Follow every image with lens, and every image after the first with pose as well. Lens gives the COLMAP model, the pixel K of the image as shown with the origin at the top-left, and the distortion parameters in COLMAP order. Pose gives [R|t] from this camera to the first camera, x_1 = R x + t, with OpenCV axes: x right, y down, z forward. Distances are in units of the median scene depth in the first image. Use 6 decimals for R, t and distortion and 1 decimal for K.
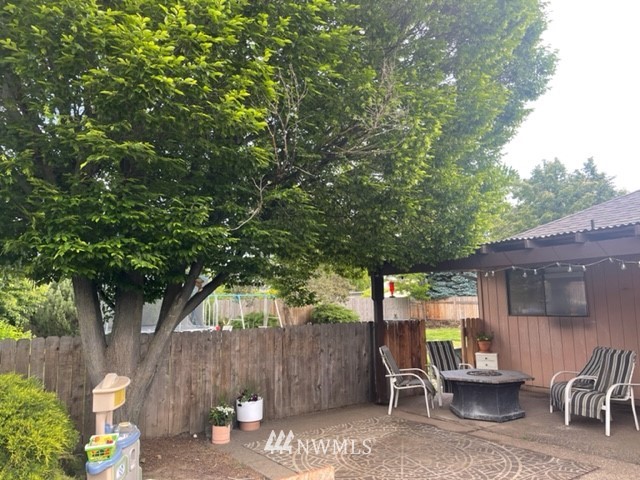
lens RADIAL K [[488.3, 0, 320.0], [0, 488.3, 240.0], [0, 0, 1]] dist [0.040353, -0.002303]
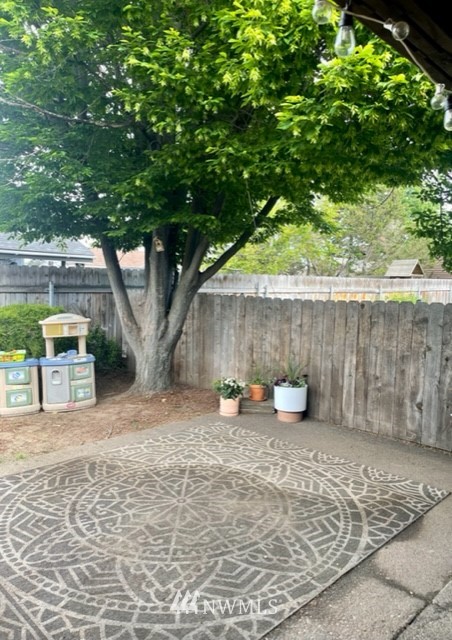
lens RADIAL K [[471.6, 0, 250.7], [0, 471.6, 313.0], [0, 0, 1]] dist [-0.001028, -0.004757]
pose [[0.203568, 0.084446, -0.975412, 0.539739], [0.102383, 0.988975, 0.106988, 0.110889], [0.973693, -0.121645, 0.192677, 0.744834]]
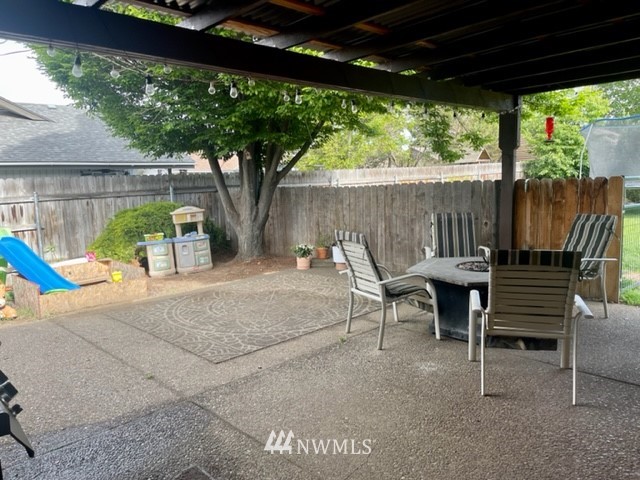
lens RADIAL K [[488.3, 0, 320.0], [0, 488.3, 240.0], [0, 0, 1]] dist [0.040353, -0.002303]
pose [[0.149553, 0.133833, -0.979654, 0.914406], [0.167361, 0.973074, 0.158484, 0.109366], [0.974487, -0.187658, 0.123128, 0.746514]]
